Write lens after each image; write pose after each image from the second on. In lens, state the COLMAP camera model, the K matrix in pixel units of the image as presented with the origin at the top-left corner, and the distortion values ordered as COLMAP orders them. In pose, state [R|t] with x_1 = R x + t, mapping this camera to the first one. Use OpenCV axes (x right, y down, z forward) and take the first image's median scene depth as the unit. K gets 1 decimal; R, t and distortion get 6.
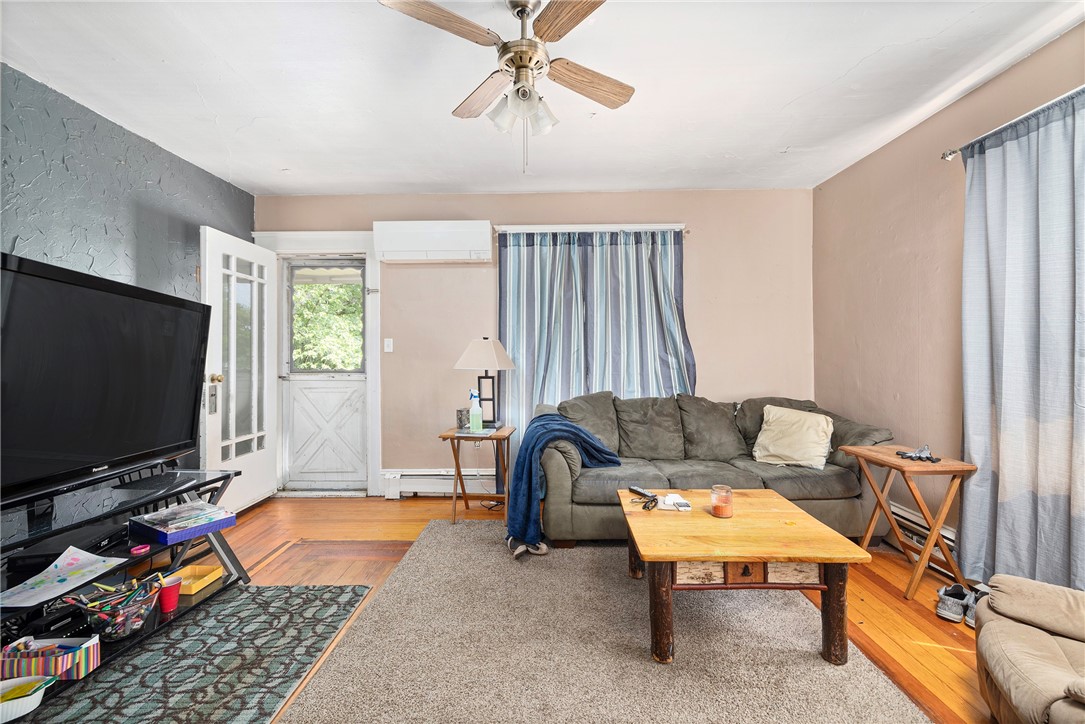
lens RADIAL K [[470.0, 0, 540.2], [0, 470.0, 352.0], [0, 0, 1]] dist [-0.002274, -0.000076]
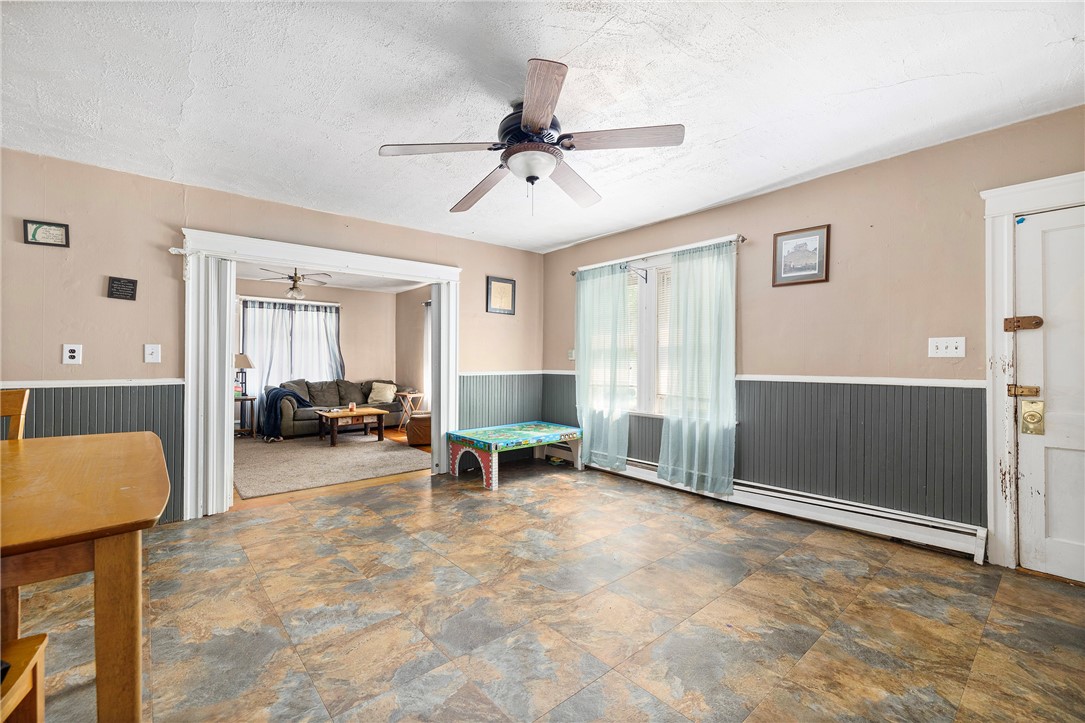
lens RADIAL K [[470.0, 0, 540.7], [0, 470.0, 358.7], [0, 0, 1]] dist [-0.002274, -0.000076]
pose [[0.756459, 0.012931, 0.653914, -0.436702], [-0.007303, 0.999909, -0.011325, 0.007582], [-0.654001, 0.003792, 0.756484, -1.332526]]
